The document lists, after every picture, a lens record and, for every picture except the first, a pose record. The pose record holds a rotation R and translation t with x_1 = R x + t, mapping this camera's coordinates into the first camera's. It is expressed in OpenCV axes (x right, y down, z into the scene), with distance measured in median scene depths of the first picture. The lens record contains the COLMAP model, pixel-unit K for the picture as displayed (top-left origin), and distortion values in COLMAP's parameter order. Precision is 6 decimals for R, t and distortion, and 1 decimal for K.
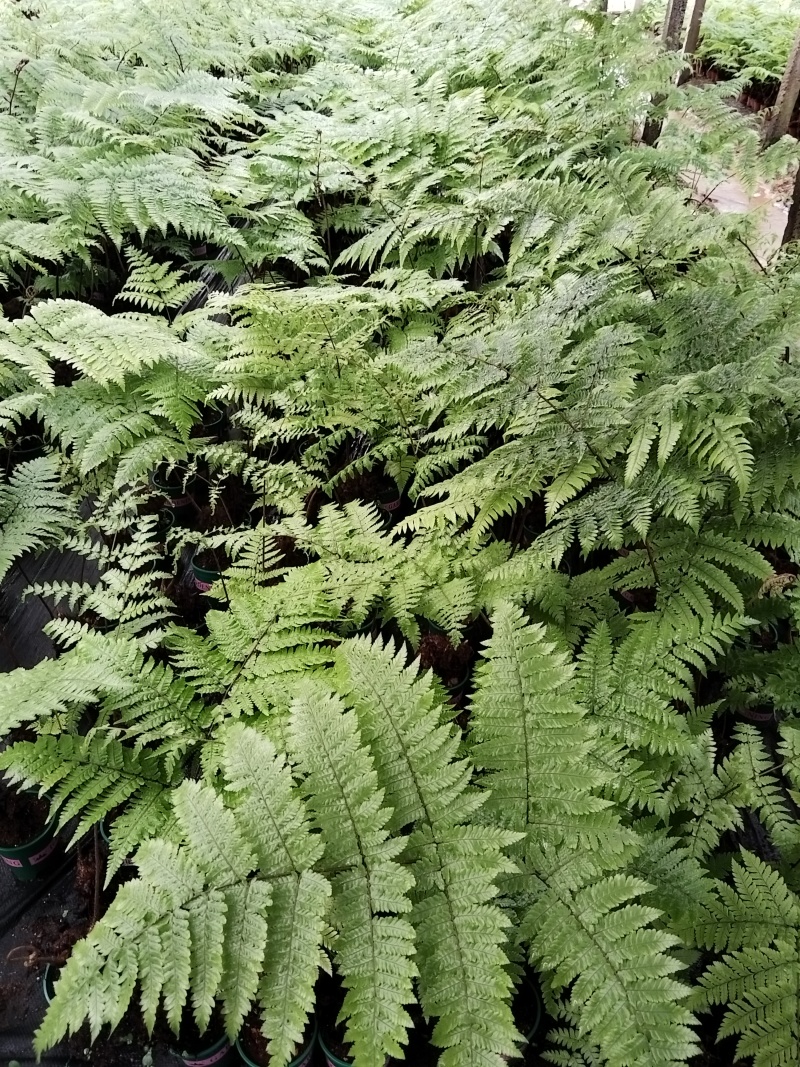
lens RADIAL K [[806.7, 0, 399.6], [0, 806.7, 535.1], [0, 0, 1]] dist [0.000464, -0.001874]
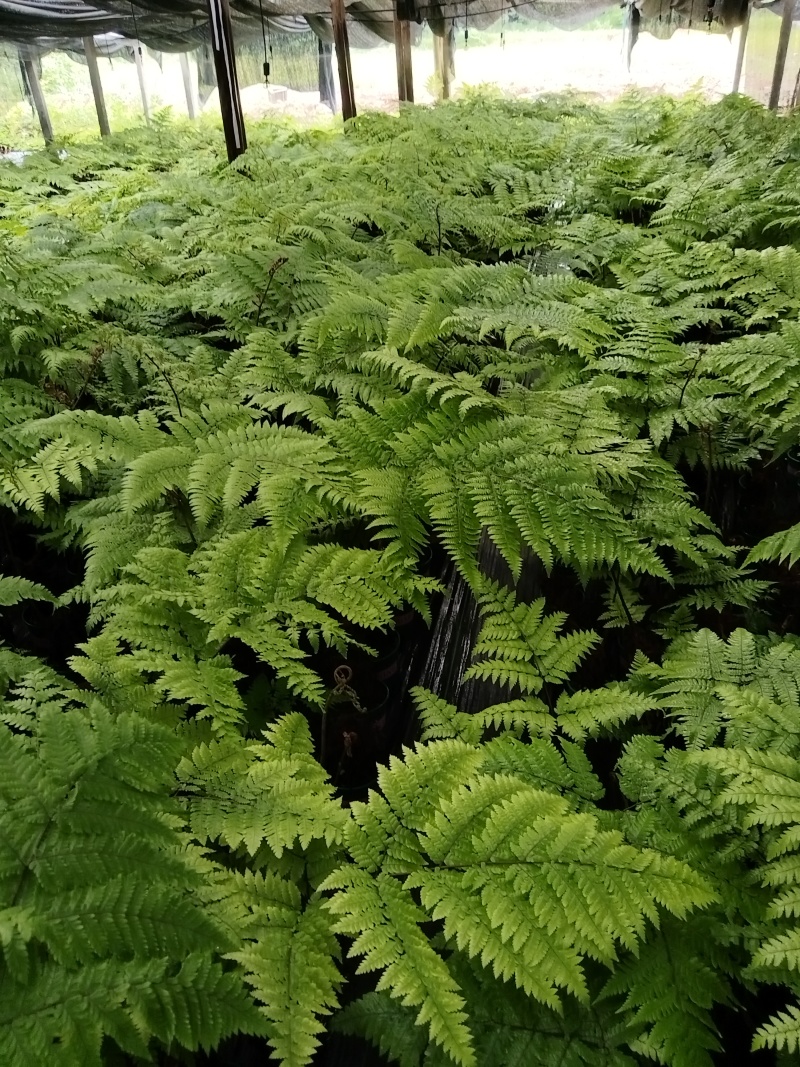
lens RADIAL K [[806.7, 0, 400.3], [0, 806.7, 531.9], [0, 0, 1]] dist [0.000464, -0.001874]
pose [[0.986976, 0.012031, -0.160418, -0.300089], [-0.029456, 0.993856, -0.106688, -0.328022], [0.158149, 0.110023, 0.981266, 0.371493]]
